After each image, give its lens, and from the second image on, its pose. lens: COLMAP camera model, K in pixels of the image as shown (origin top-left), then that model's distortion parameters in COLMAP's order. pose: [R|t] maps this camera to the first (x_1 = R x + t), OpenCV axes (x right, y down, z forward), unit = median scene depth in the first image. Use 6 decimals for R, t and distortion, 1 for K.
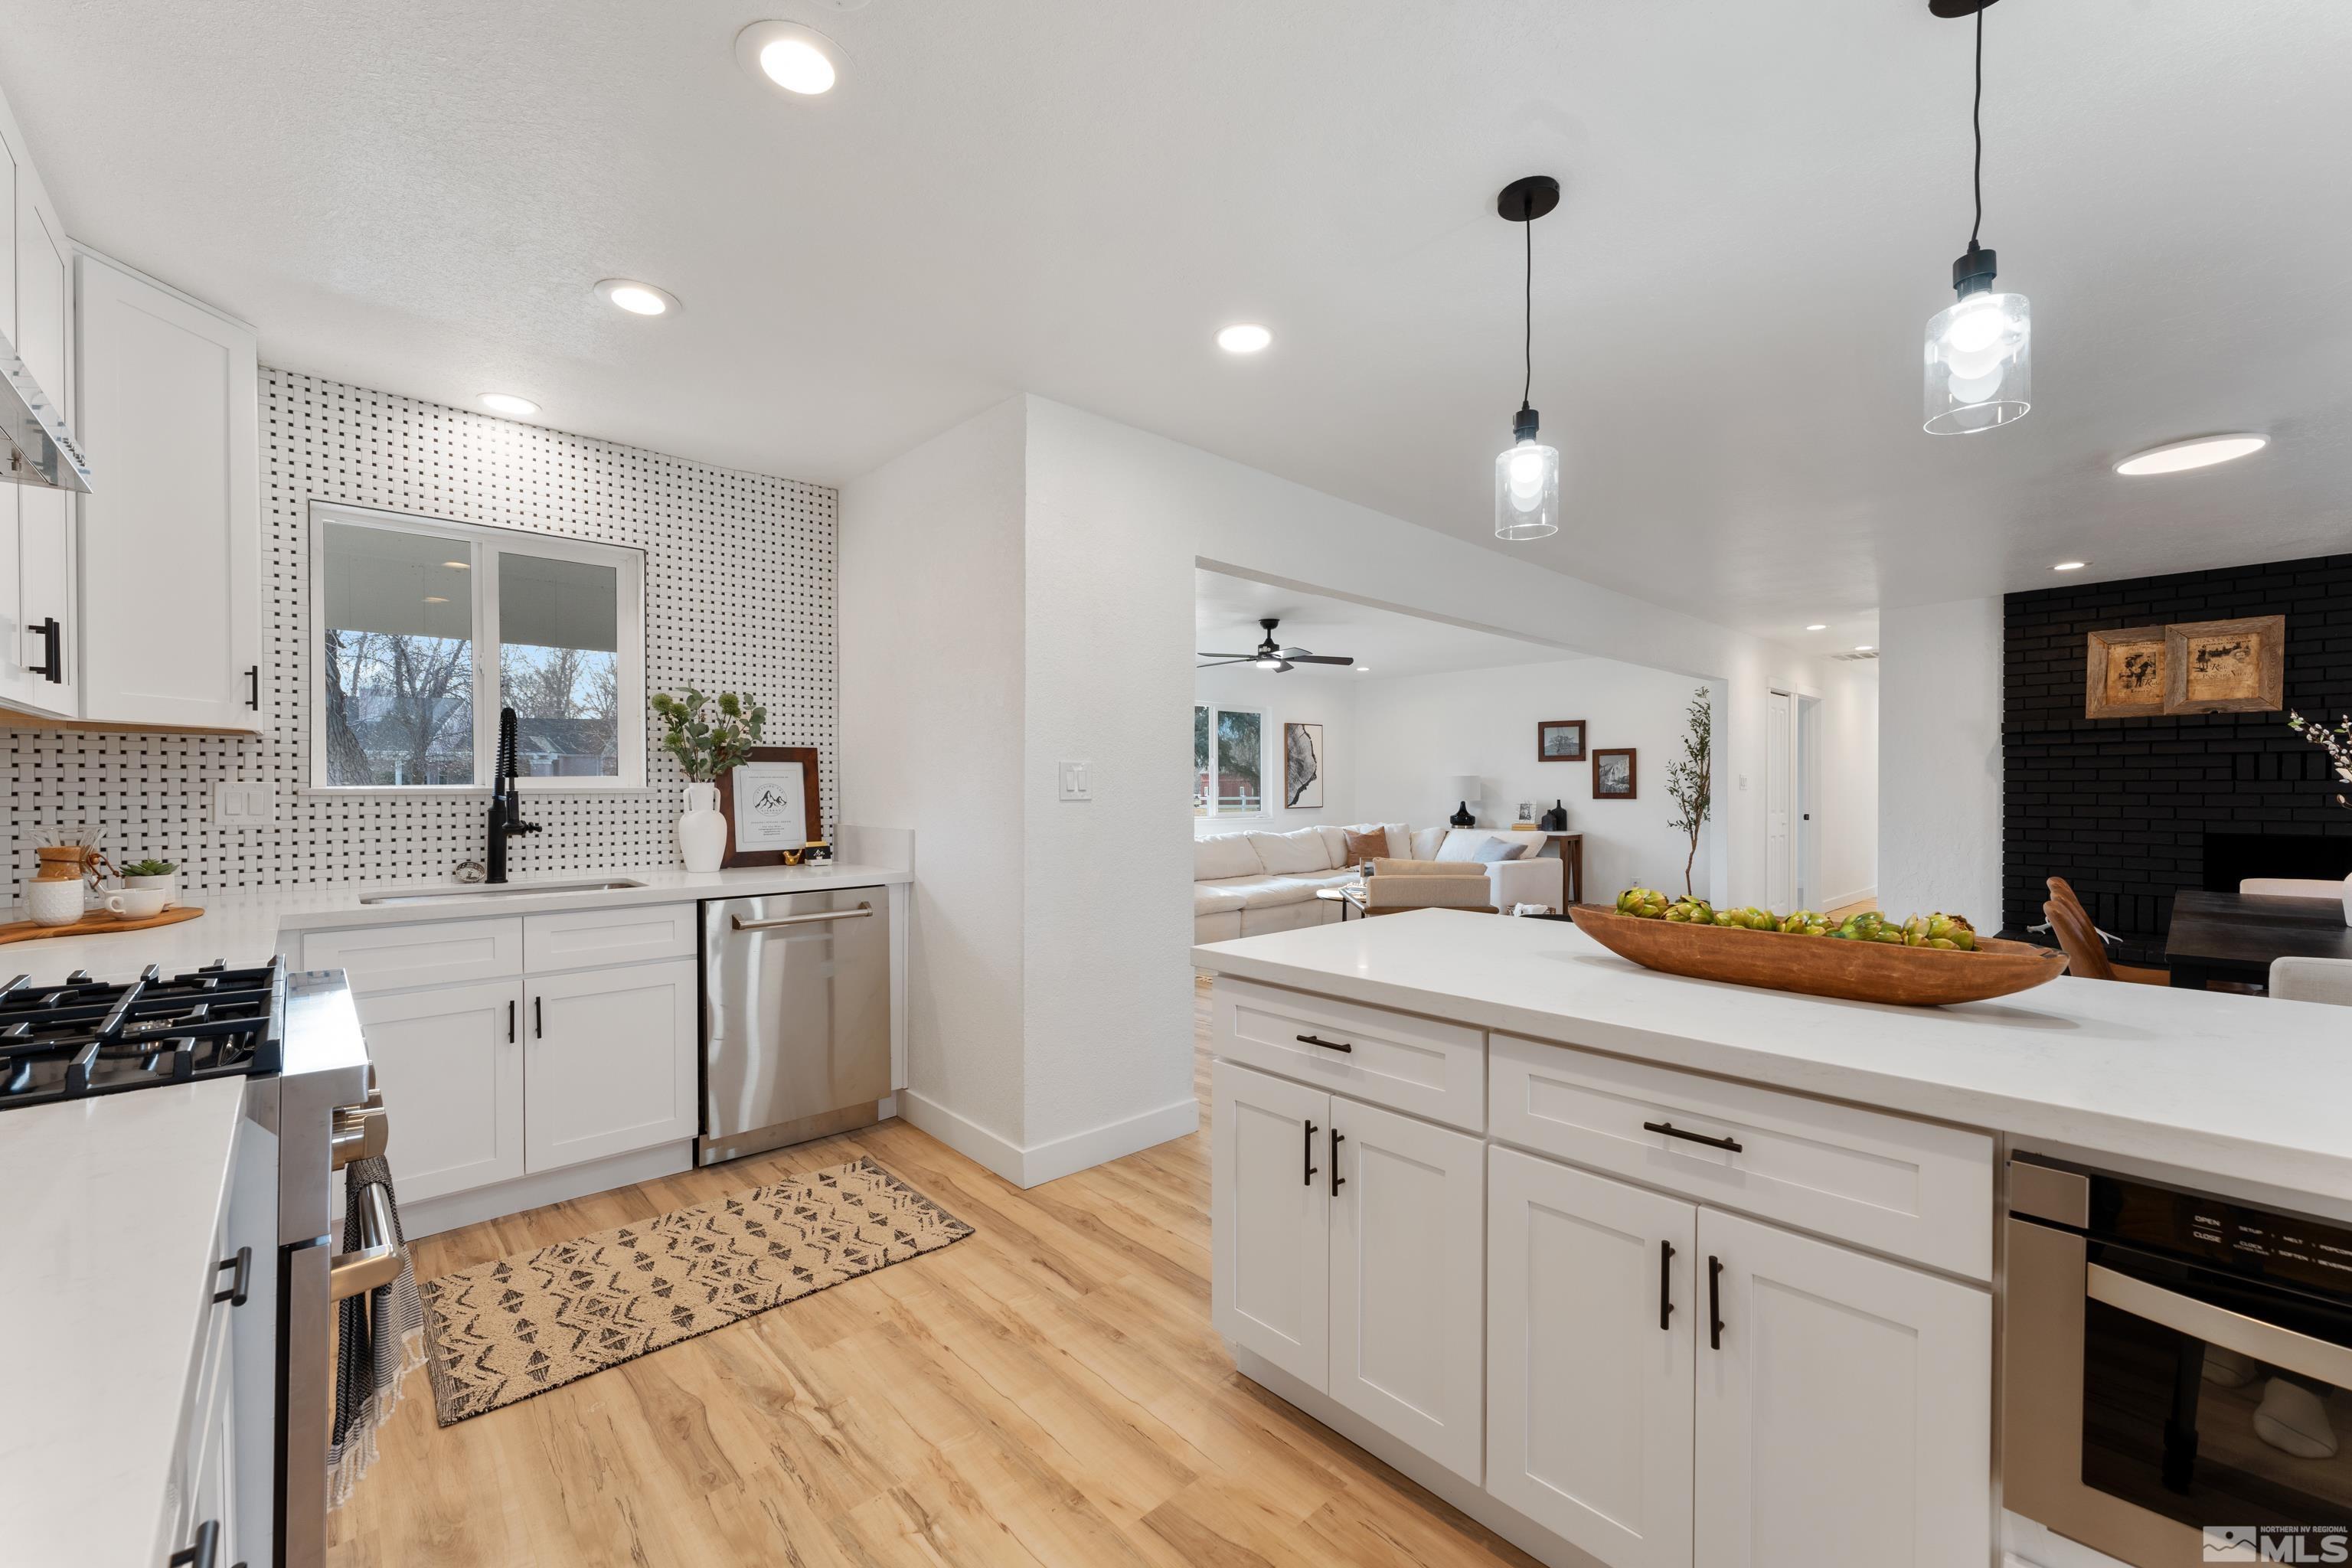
lens RADIAL K [[937.3, 0, 1170.9], [0, 937.3, 793.7], [0, 0, 1]] dist [0.001811, -0.000646]
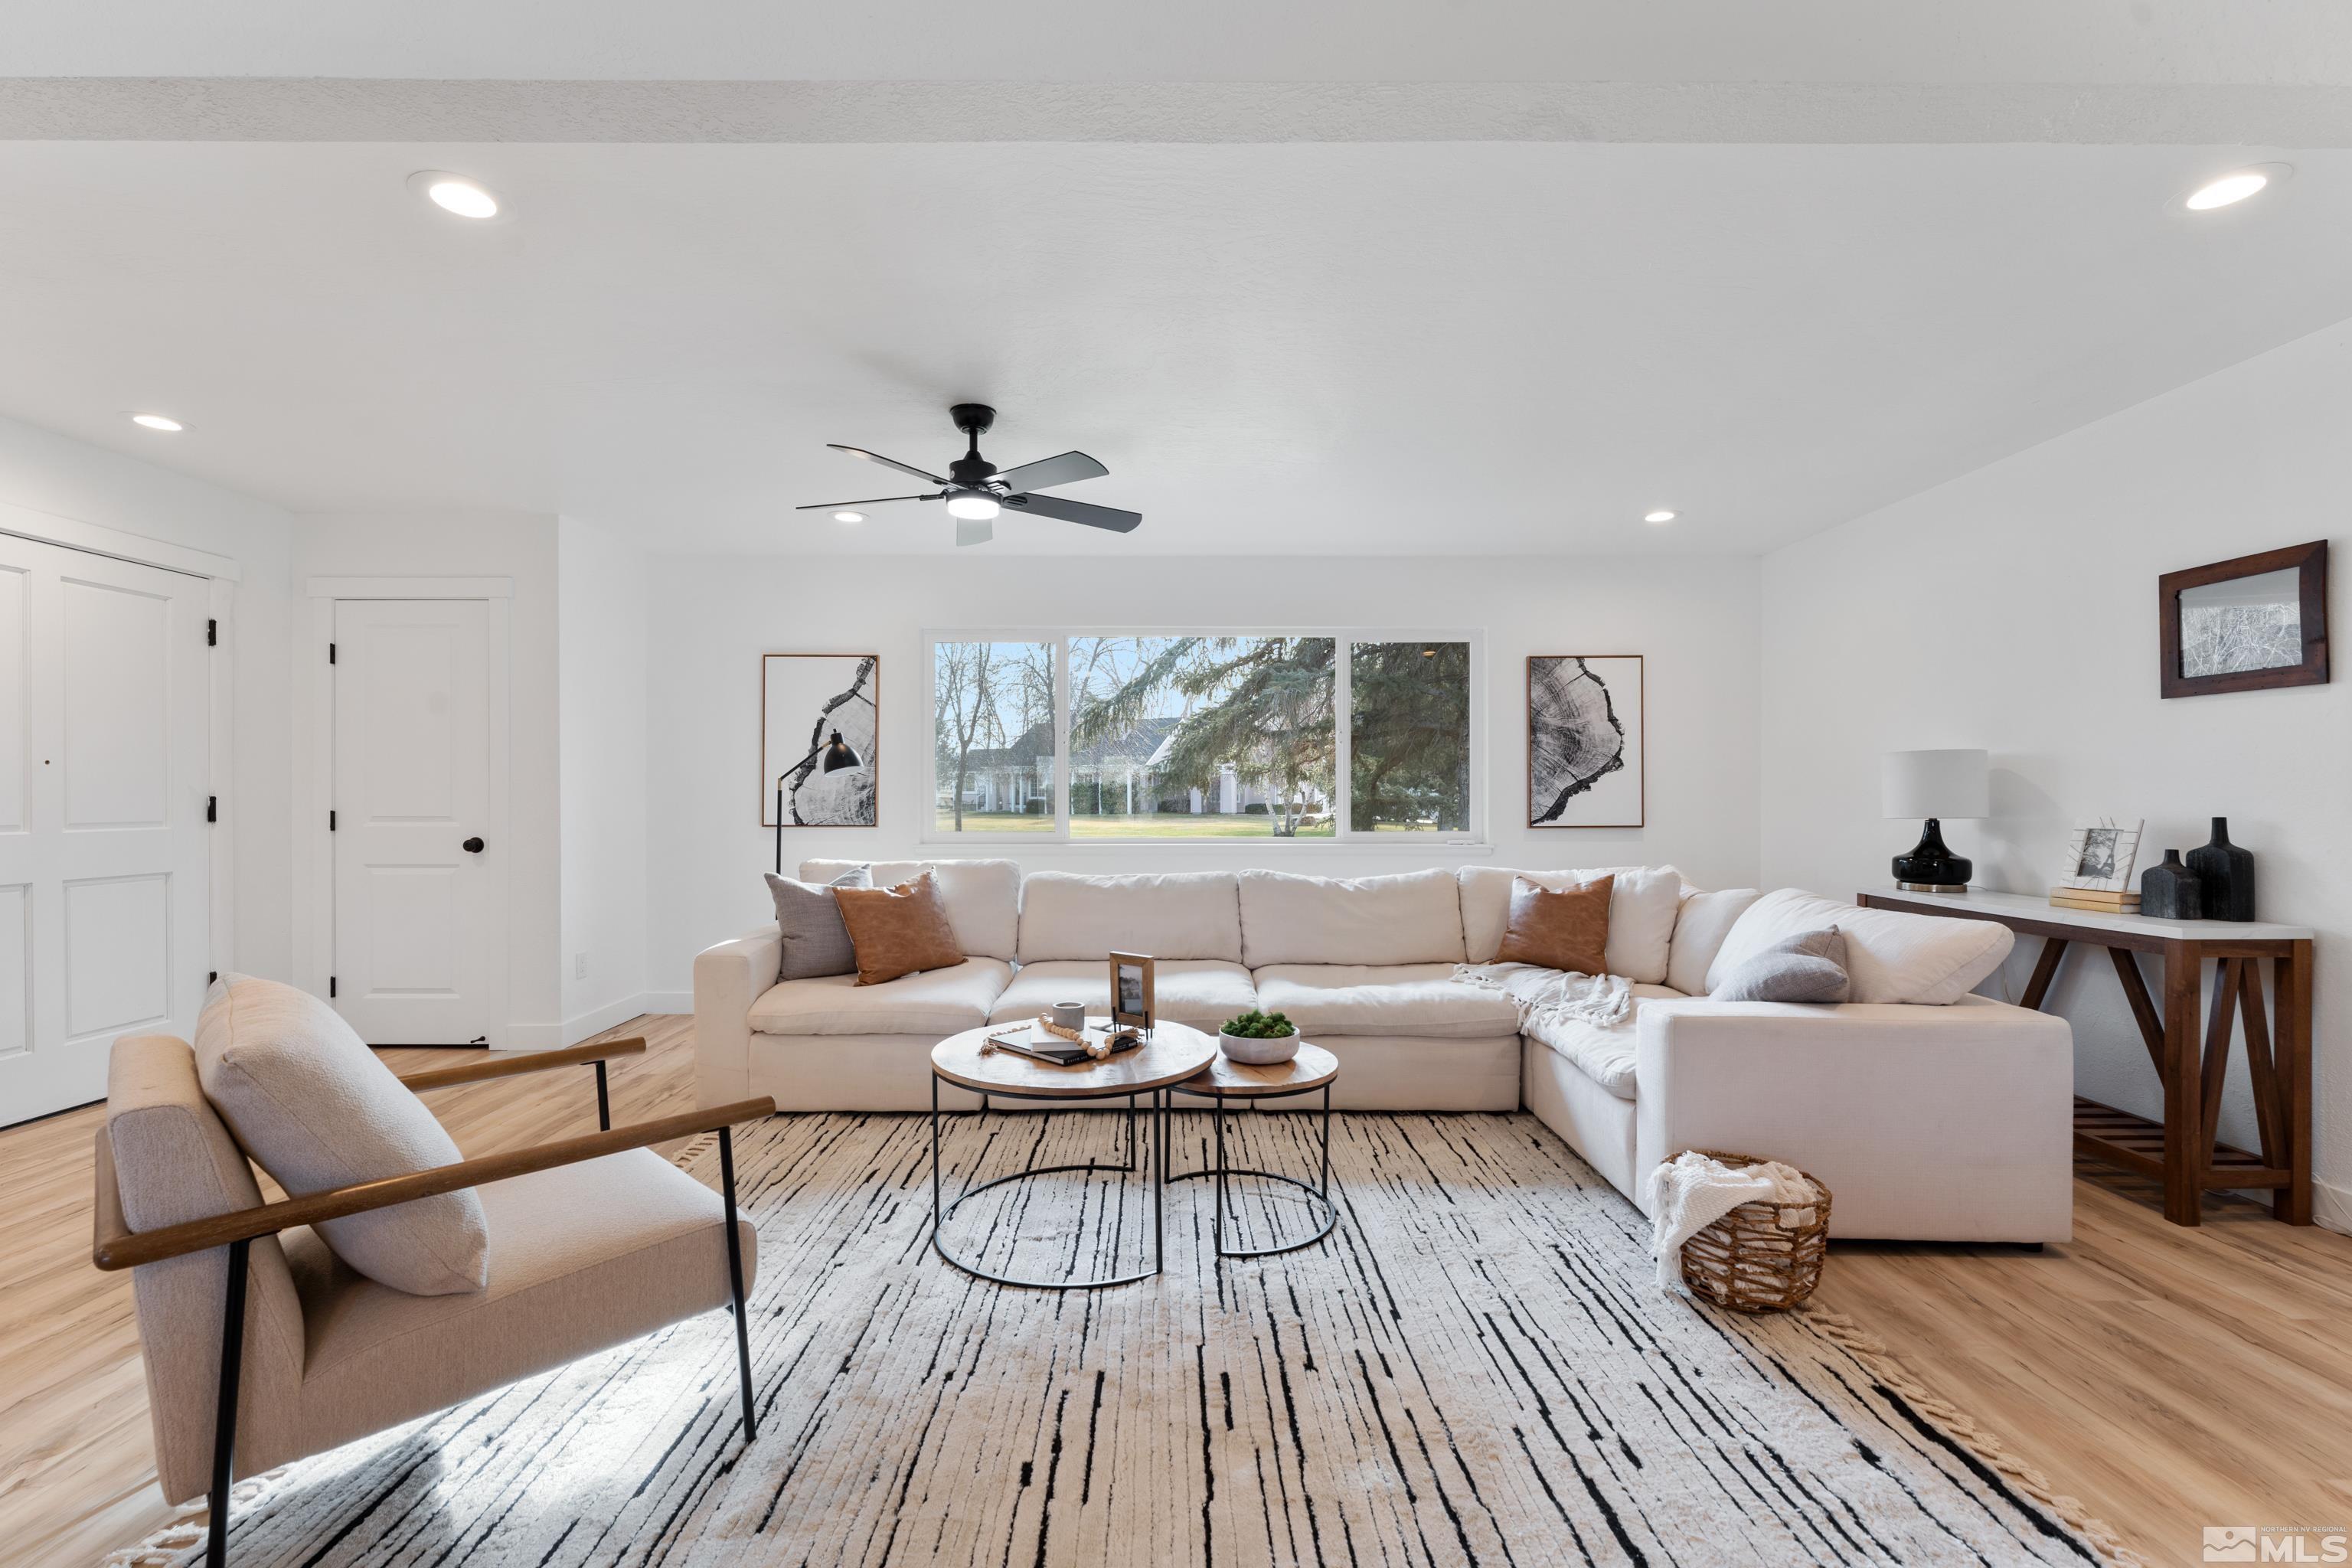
lens RADIAL K [[1011.5, 0, 1173.5], [0, 1011.5, 800.6], [0, 0, 1]] dist [-0.002947, -0.000448]
pose [[0.738764, 0.004656, -0.673948, 0.814555], [-0.006958, 0.999976, -0.000720, 0.006864], [0.673928, 0.005221, 0.738779, 1.123537]]
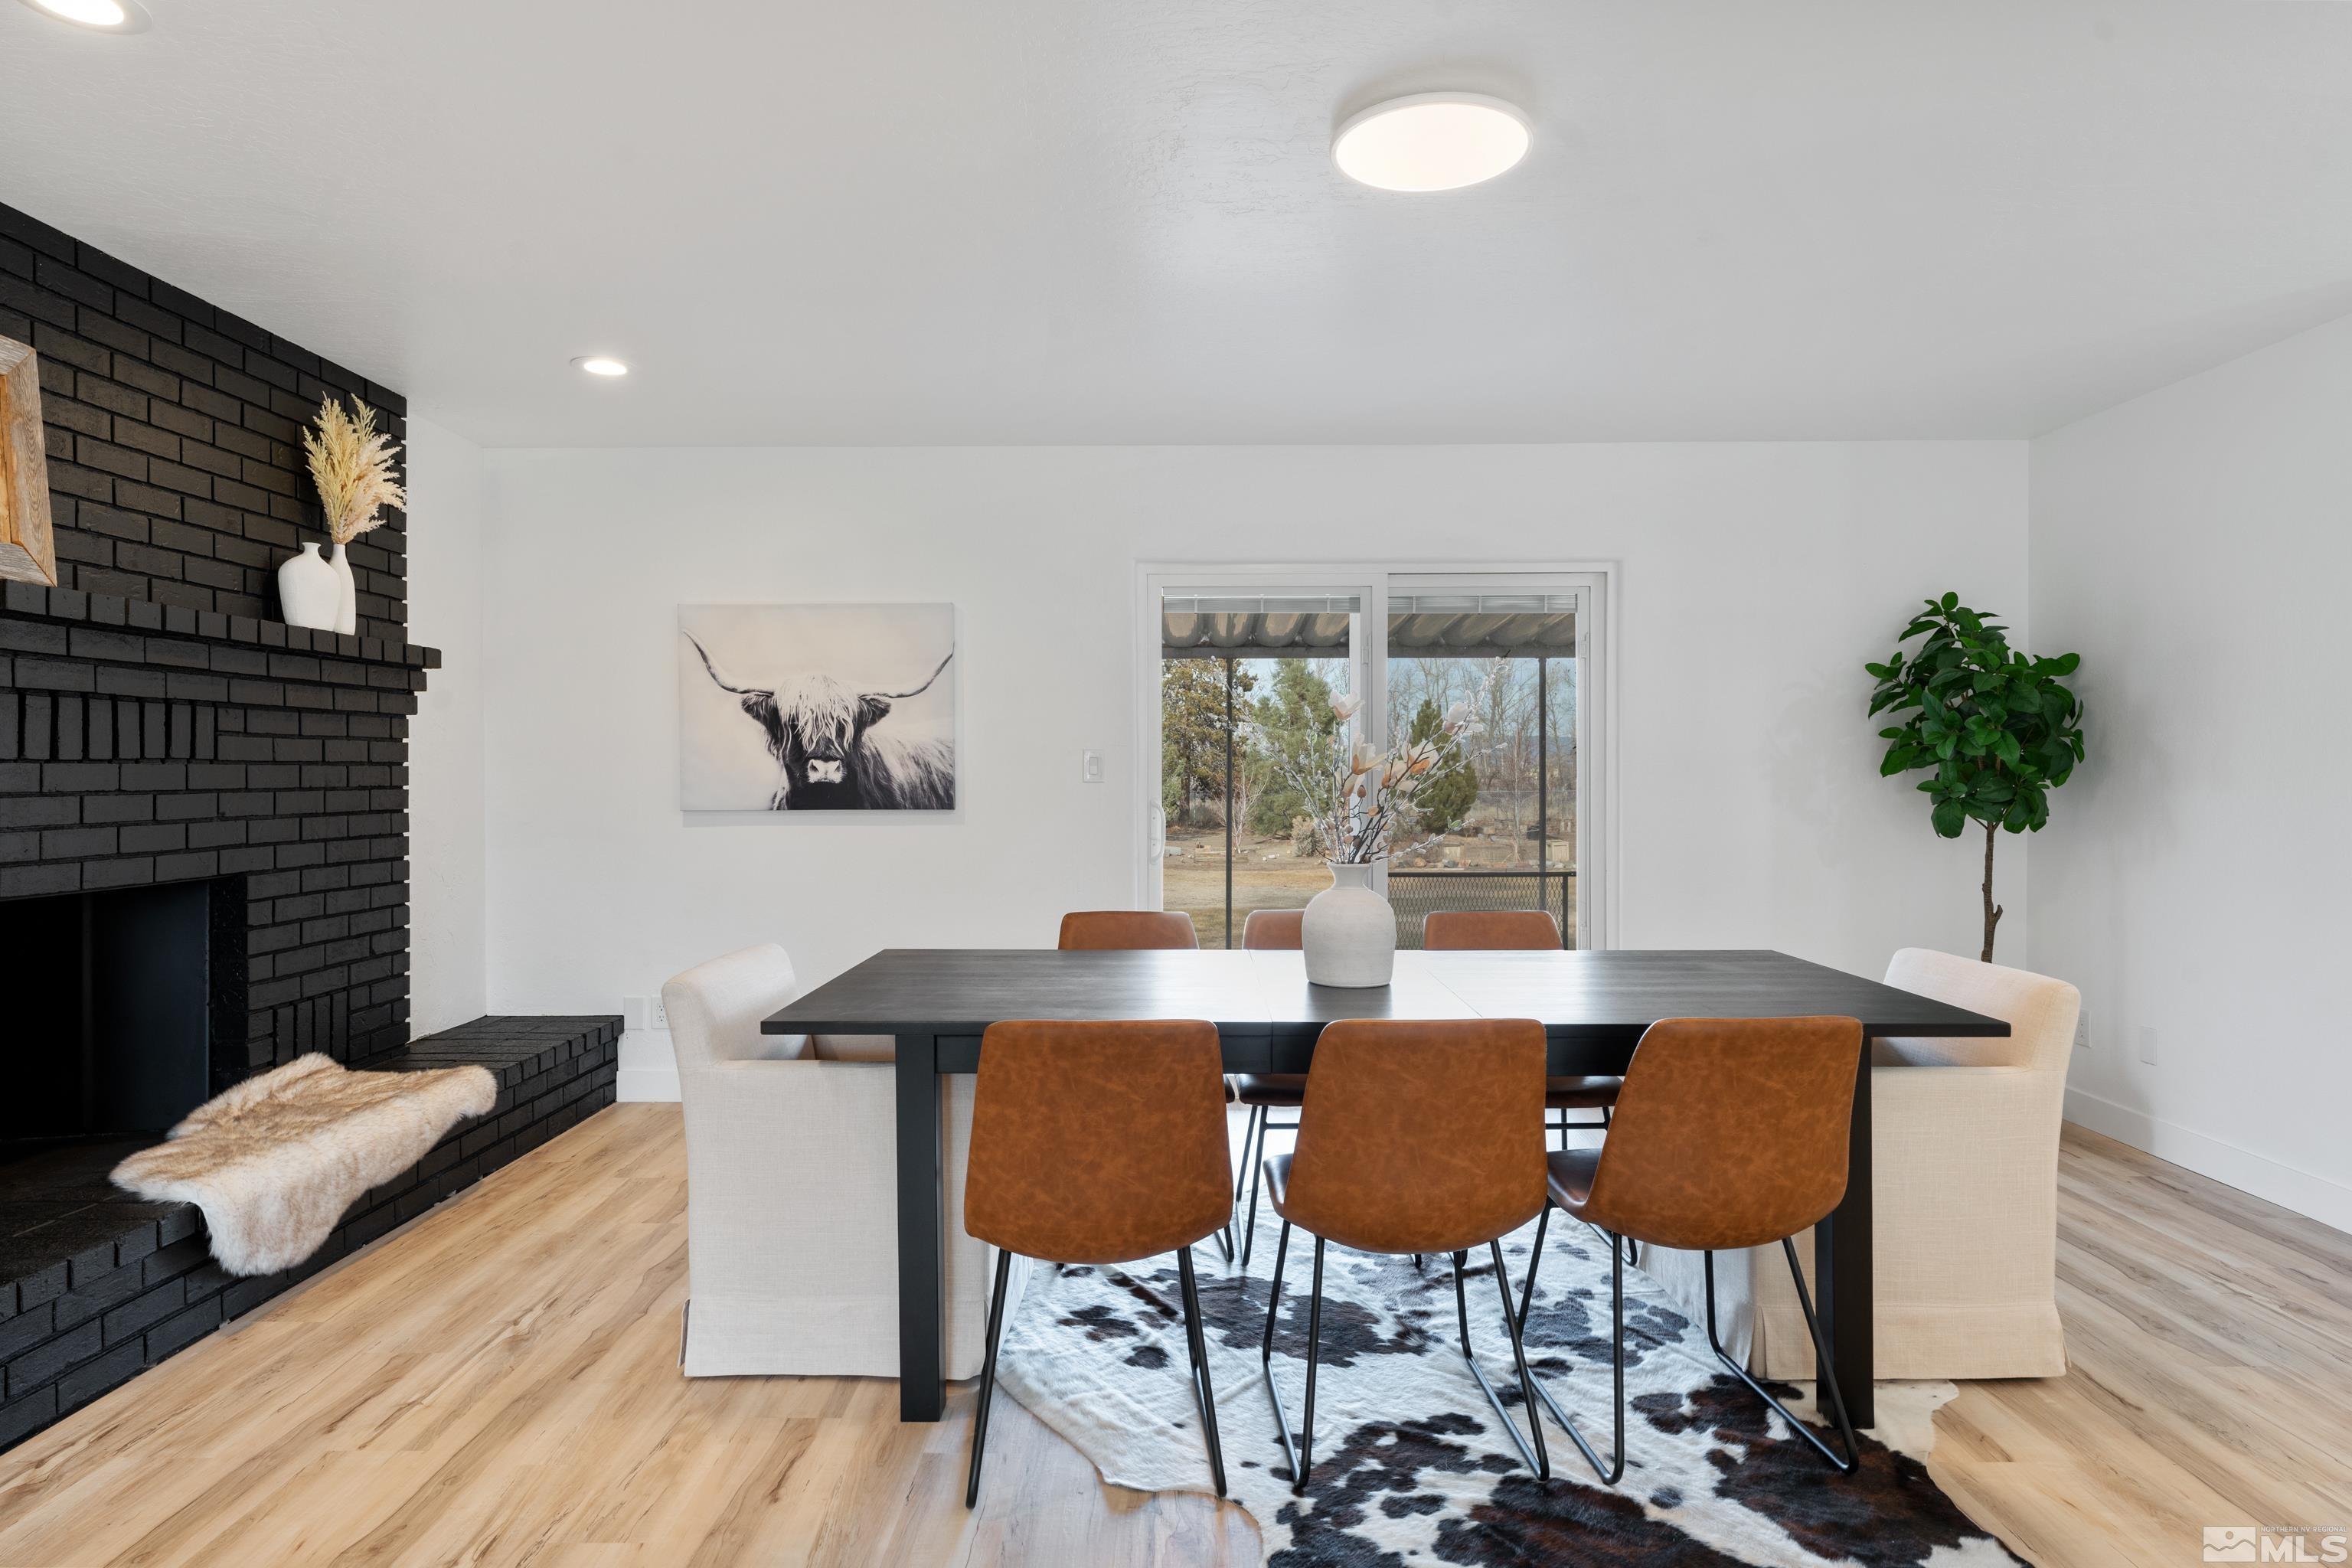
lens RADIAL K [[1327.2, 0, 1172.0], [0, 1327.2, 781.9], [0, 0, 1]] dist [-0.002009, 0.002205]
pose [[-0.728408, -0.001384, 0.685143, 0.534144], [0.007765, 0.999917, 0.010276, -0.008582], [-0.685100, 0.012805, -0.728336, 1.304239]]
